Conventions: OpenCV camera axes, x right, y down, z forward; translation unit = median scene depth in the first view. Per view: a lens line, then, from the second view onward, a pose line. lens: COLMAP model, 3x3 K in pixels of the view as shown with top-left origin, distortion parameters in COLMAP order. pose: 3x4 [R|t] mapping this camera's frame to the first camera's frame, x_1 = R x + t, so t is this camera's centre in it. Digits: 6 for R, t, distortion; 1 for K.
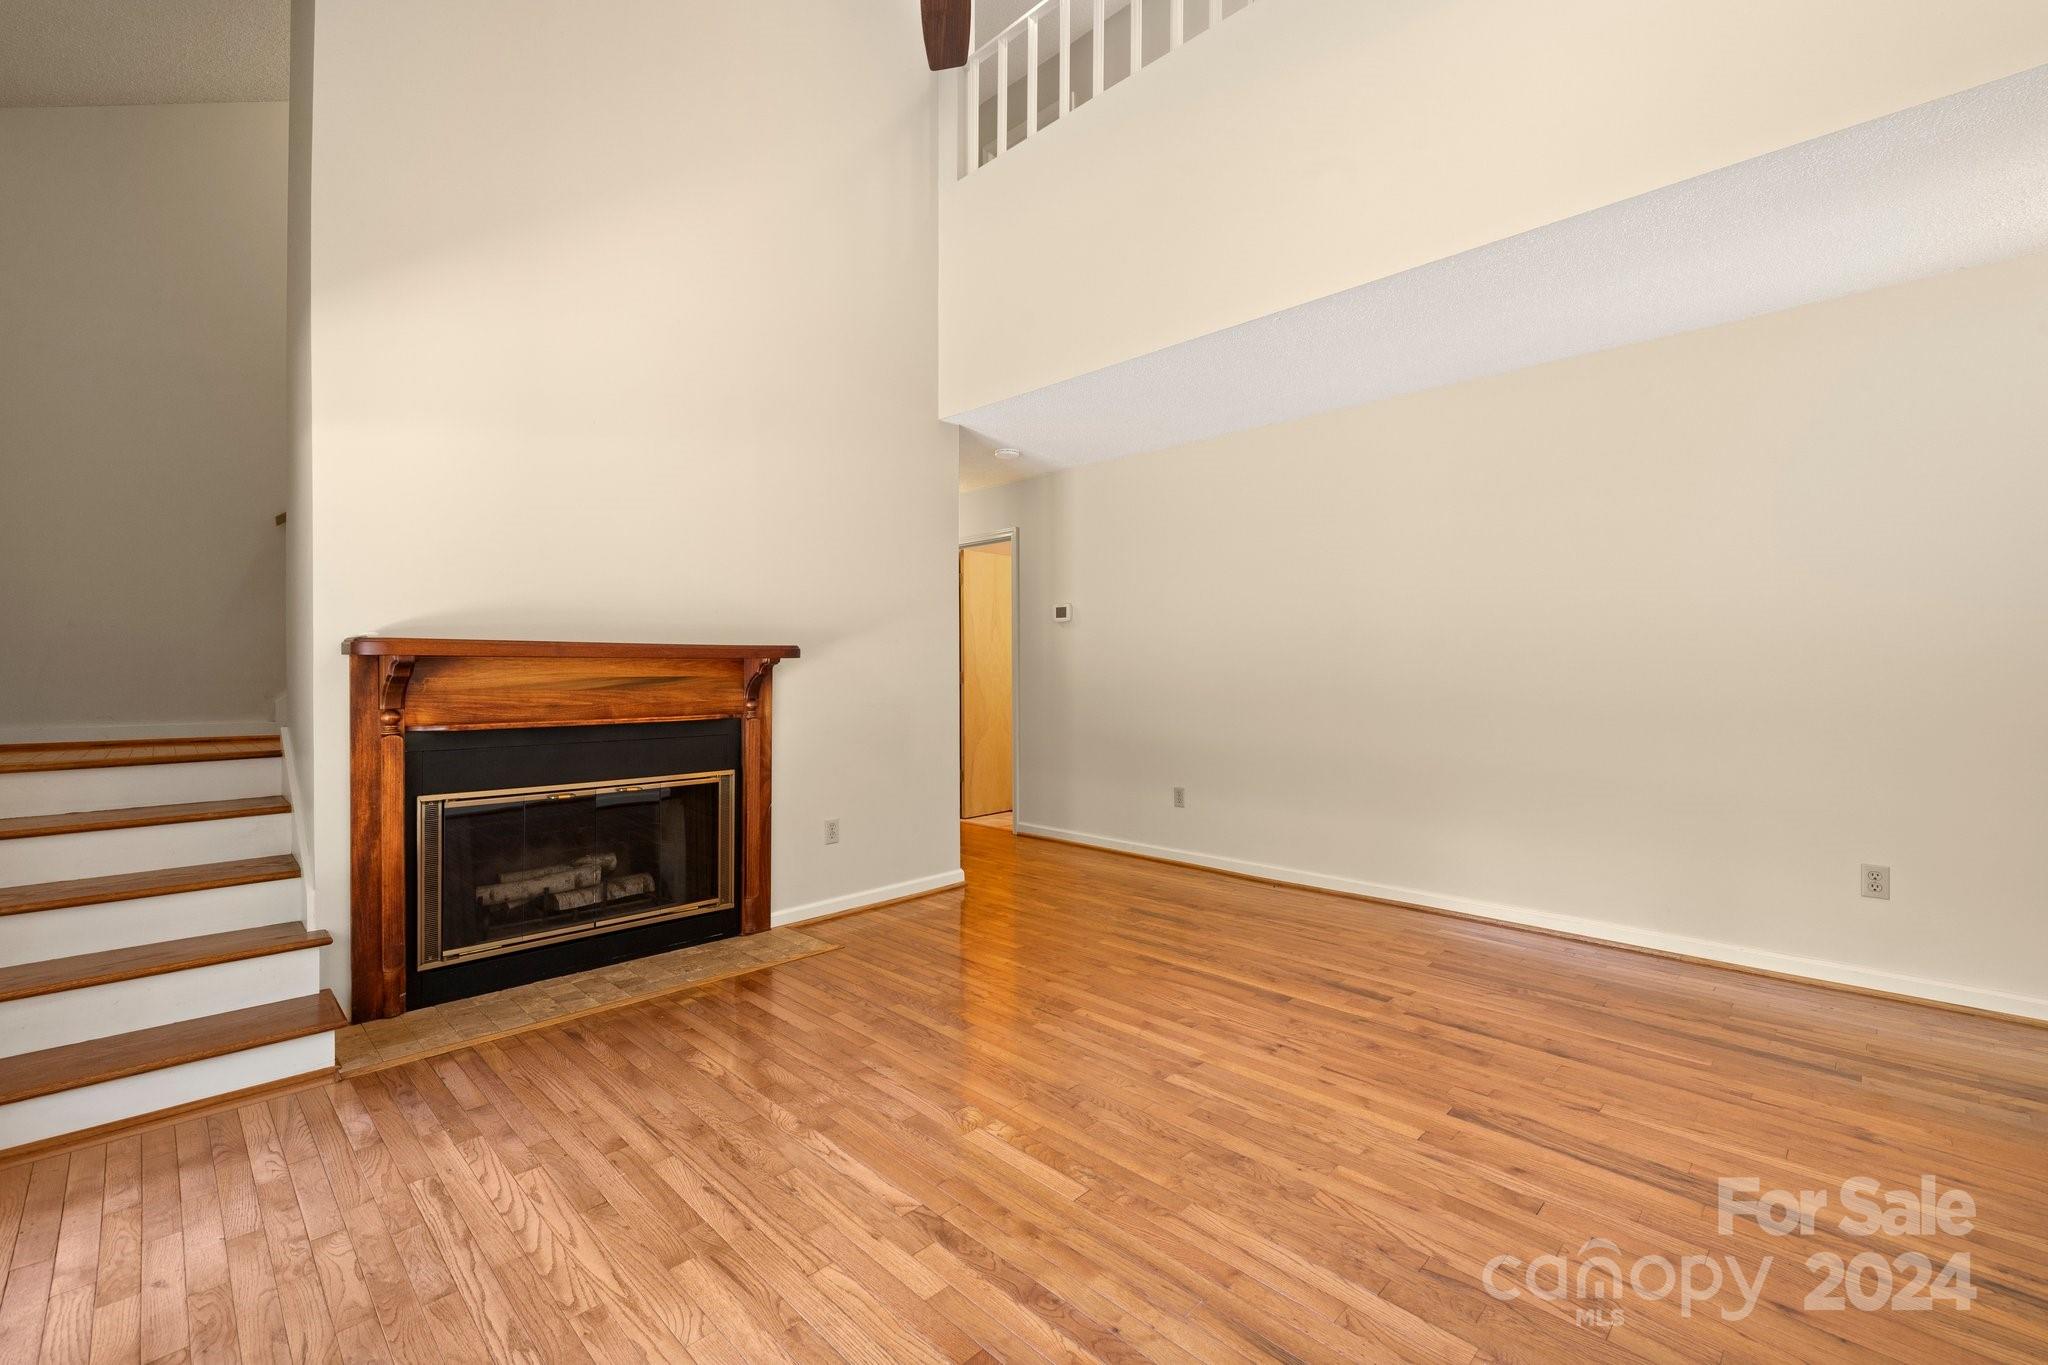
lens RADIAL K [[865.0, 0, 1017.5], [0, 865.0, 671.9], [0, 0, 1]] dist [0.001063, 0.000120]
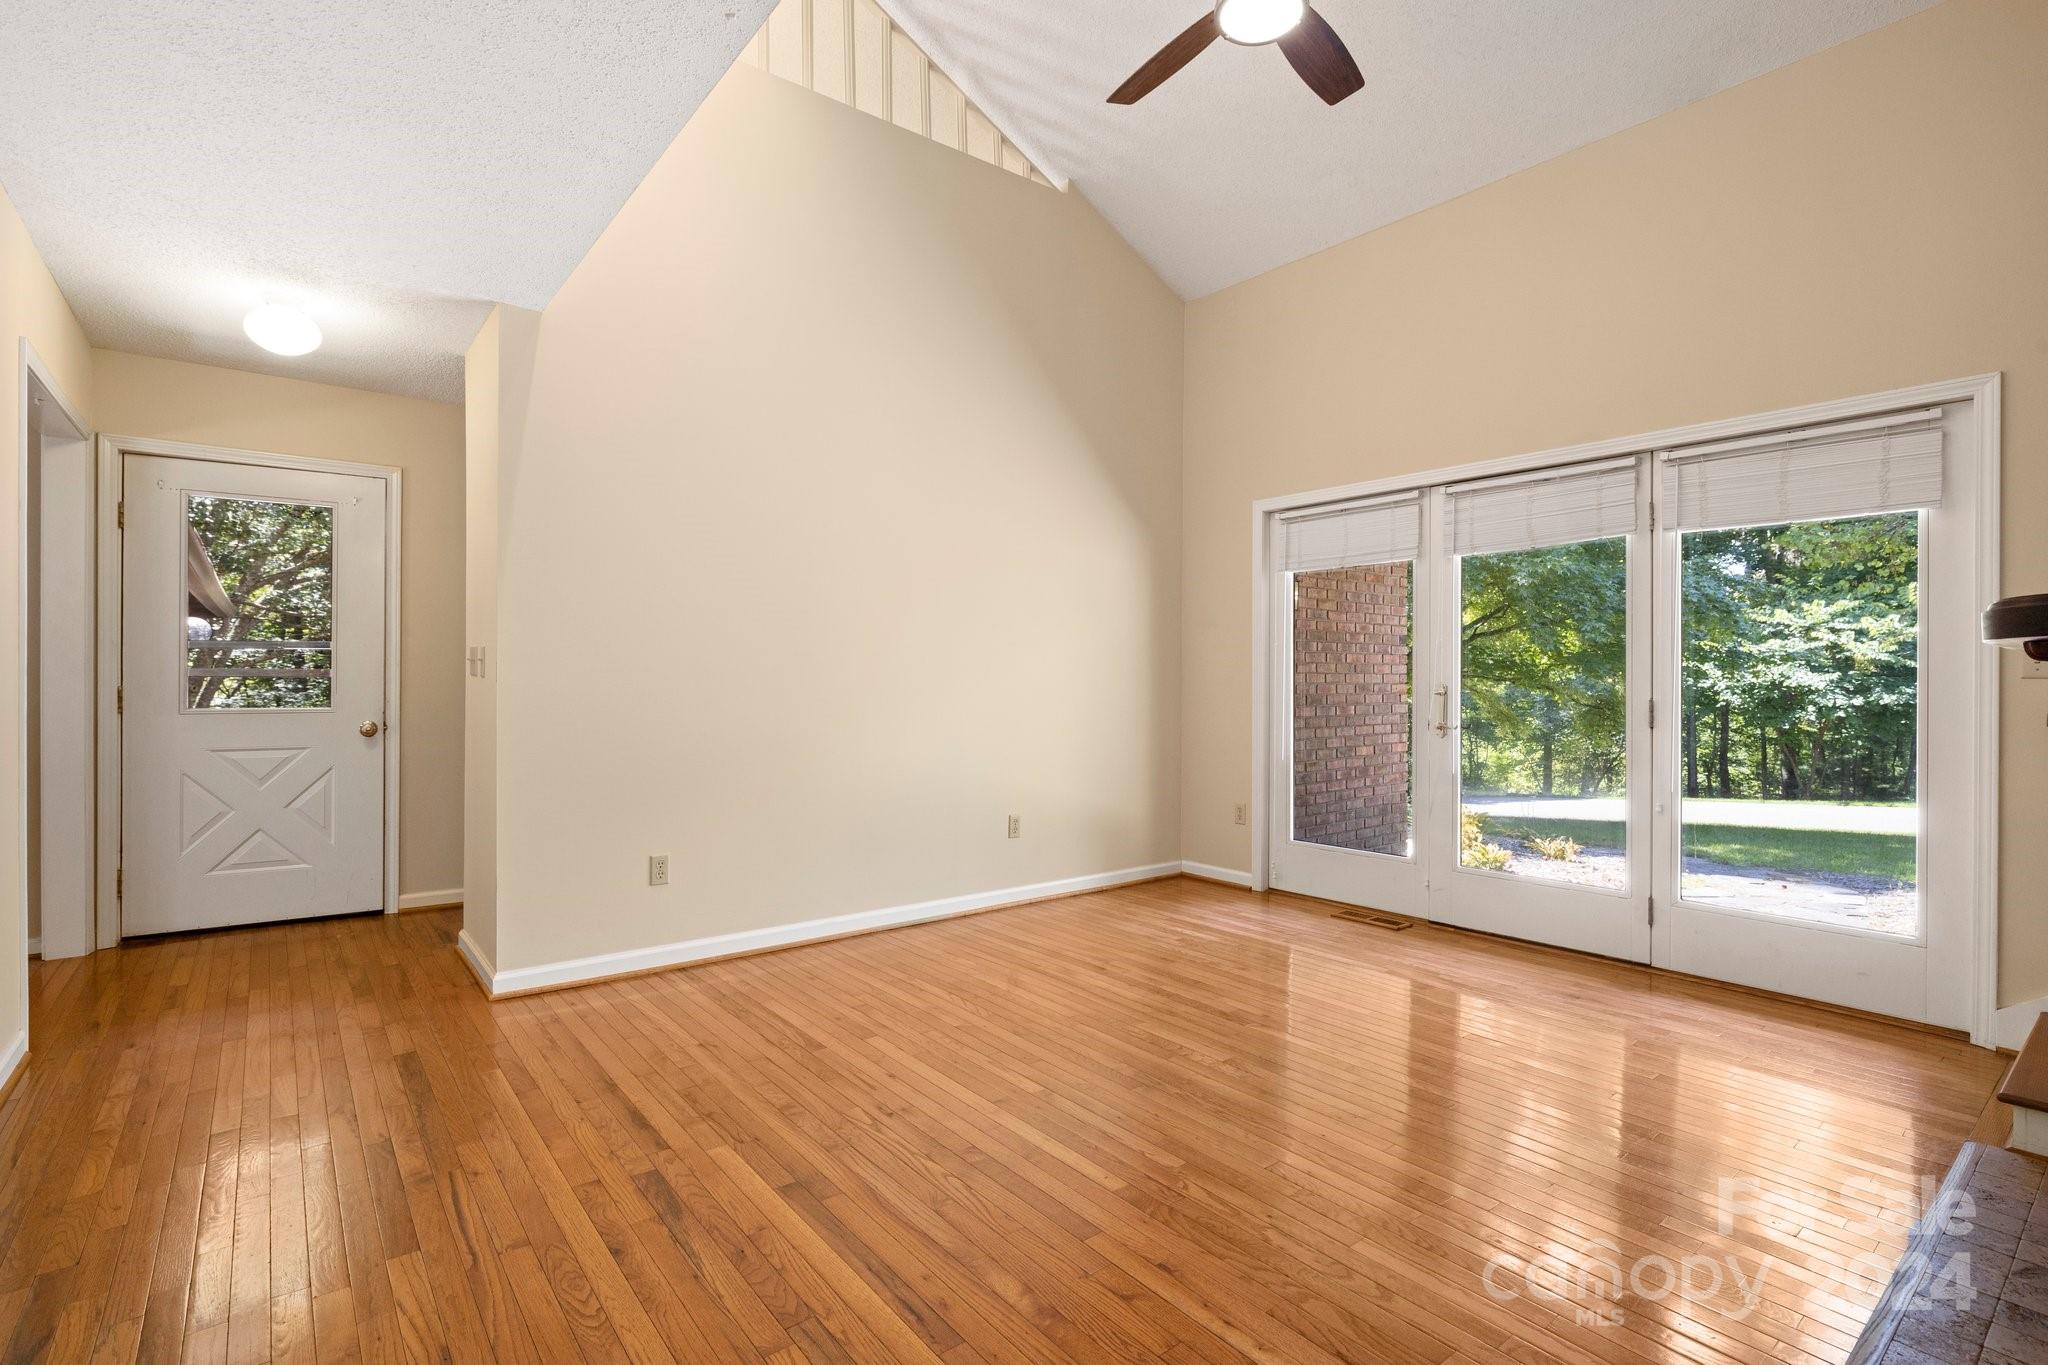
lens RADIAL K [[957.4, 0, 1010.8], [0, 957.4, 677.3], [0, 0, 1]] dist [0.000097, 0.000152]
pose [[-0.992854, -0.002229, 0.119319, 0.054857], [-0.001935, 0.999995, 0.002582, -0.005212], [-0.119324, 0.002333, -0.992853, 1.504304]]
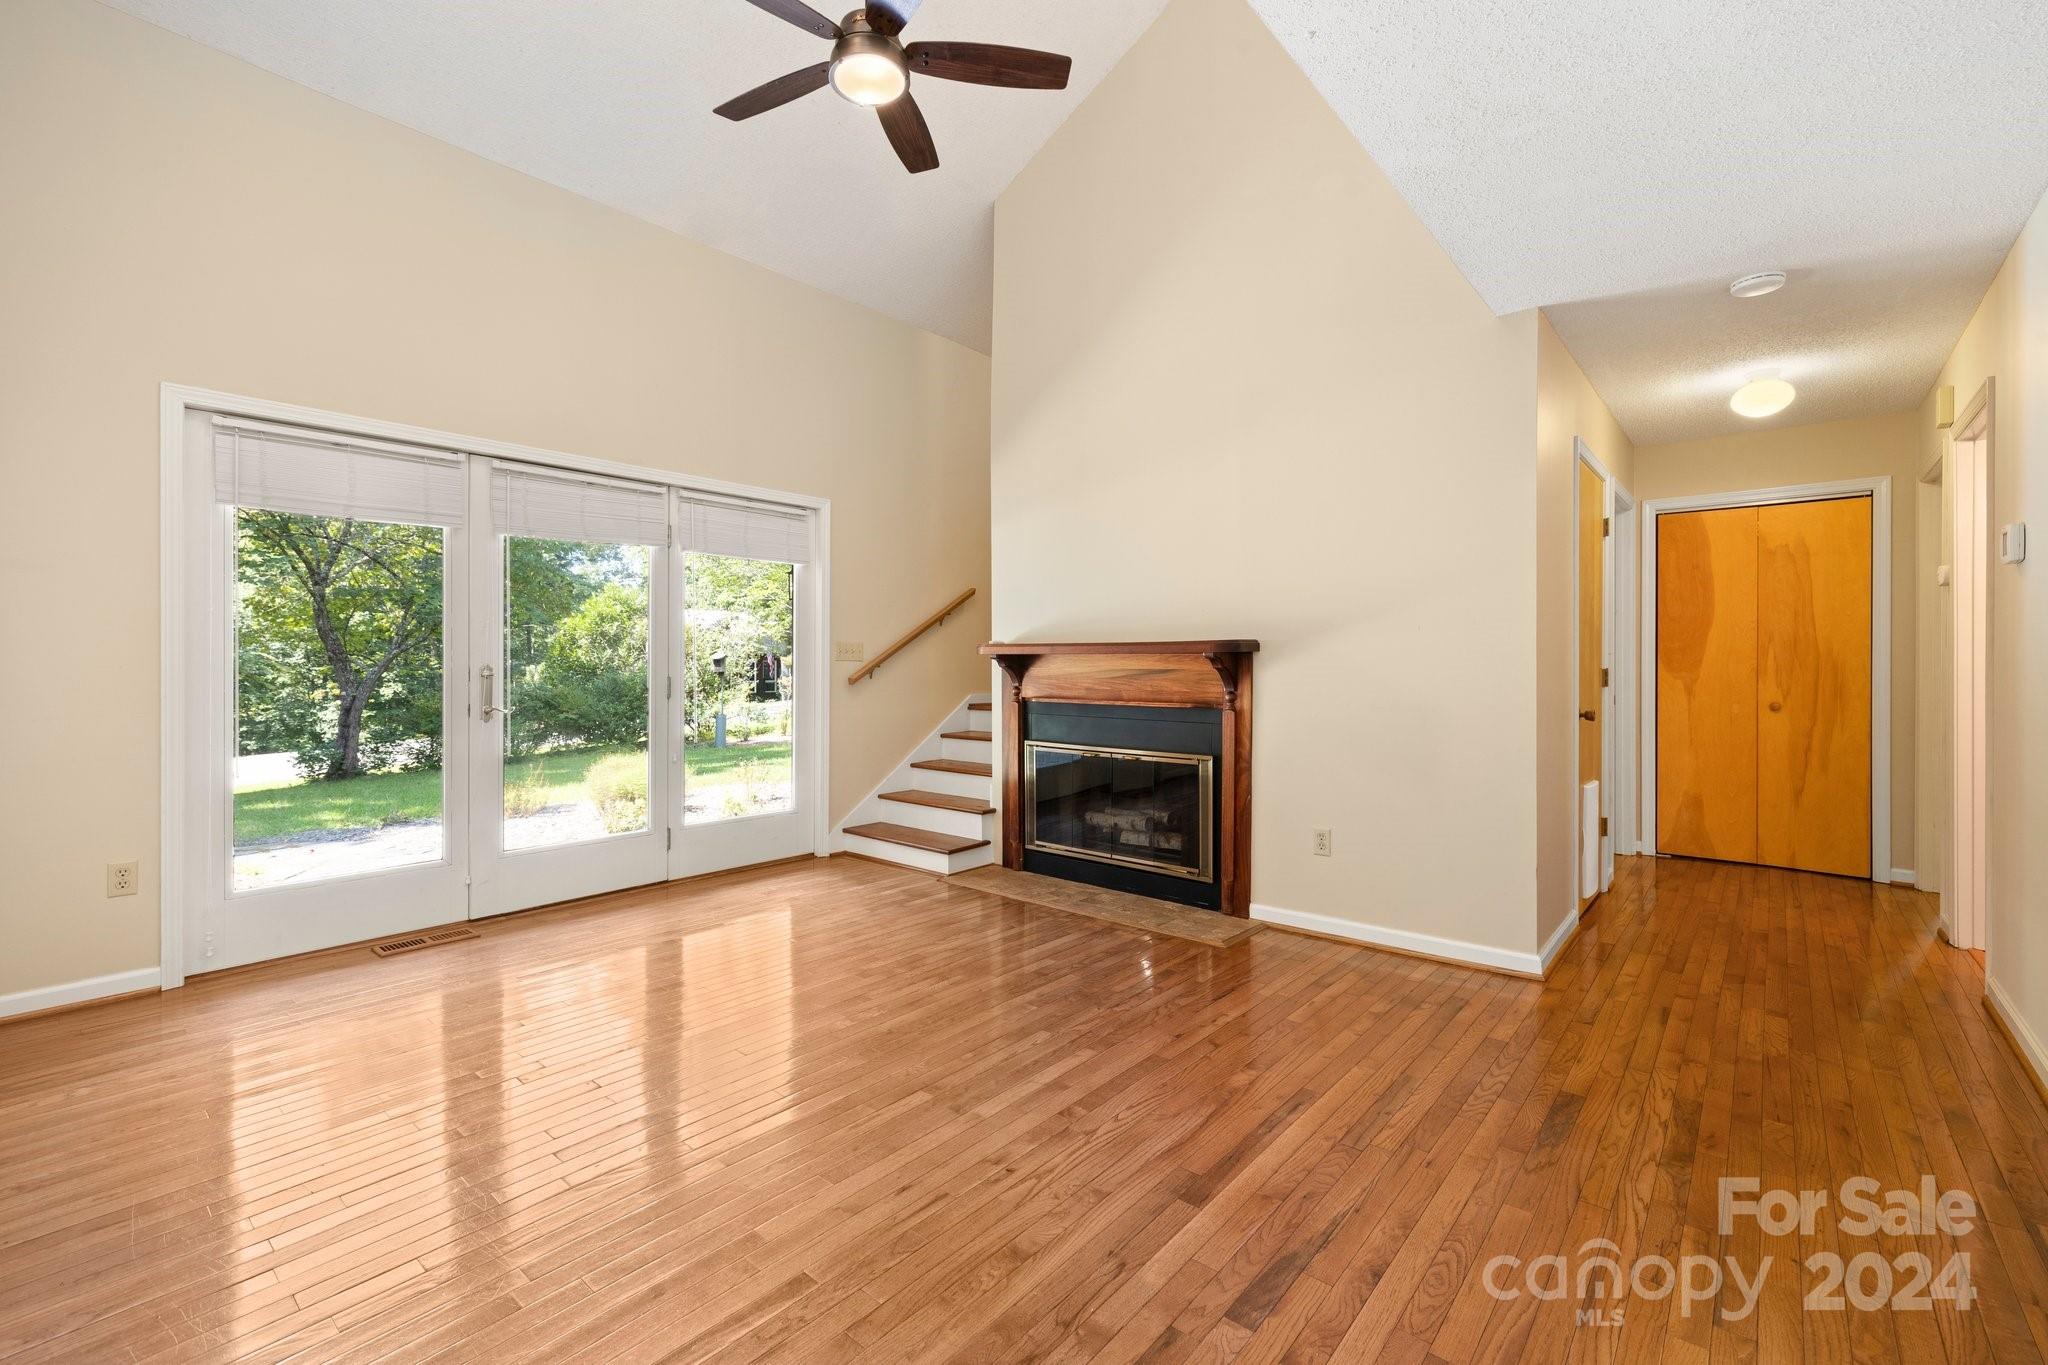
lens RADIAL K [[879.4, 0, 1020.4], [0, 879.4, 670.6], [0, 0, 1]] dist [0.000931, 0.000175]
pose [[0.078434, 0.009397, -0.996875, 0.818560], [-0.006169, 0.999941, 0.008941, -0.002366], [0.996900, 0.005449, 0.078488, 0.736970]]
